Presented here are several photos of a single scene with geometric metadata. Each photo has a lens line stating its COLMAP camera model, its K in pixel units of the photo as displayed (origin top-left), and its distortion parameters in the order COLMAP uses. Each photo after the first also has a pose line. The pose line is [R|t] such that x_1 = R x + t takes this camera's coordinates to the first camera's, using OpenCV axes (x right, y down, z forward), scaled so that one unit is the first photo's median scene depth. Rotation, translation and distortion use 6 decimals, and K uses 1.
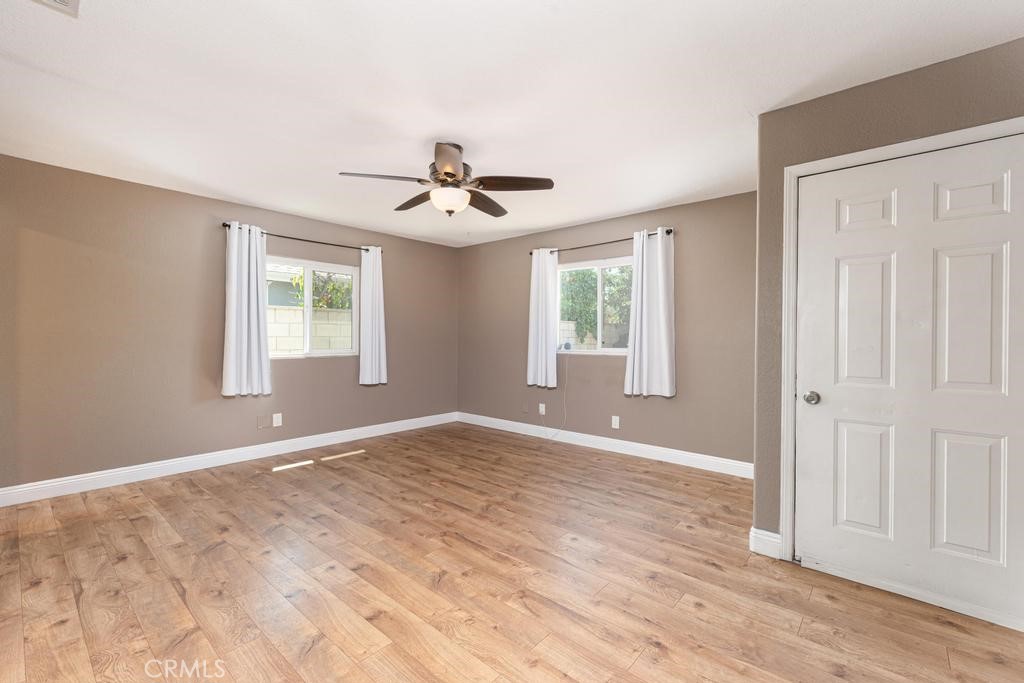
lens RADIAL K [[437.4, 0, 516.1], [0, 437.4, 337.7], [0, 0, 1]] dist [0.001179, -0.000289]
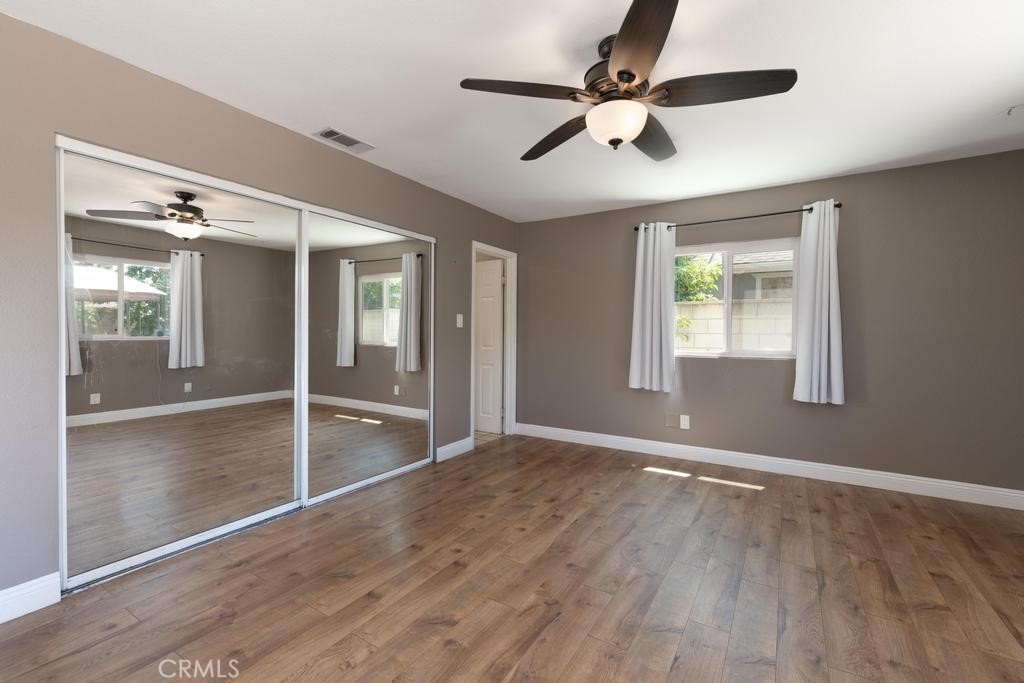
lens RADIAL K [[437.4, 0, 516.1], [0, 437.4, 337.7], [0, 0, 1]] dist [0.001179, -0.000289]
pose [[0.157402, 0.007817, -0.987504, 0.434238], [-0.009277, 0.999936, 0.006436, 0.006205], [0.987491, 0.008148, 0.157465, 0.670339]]
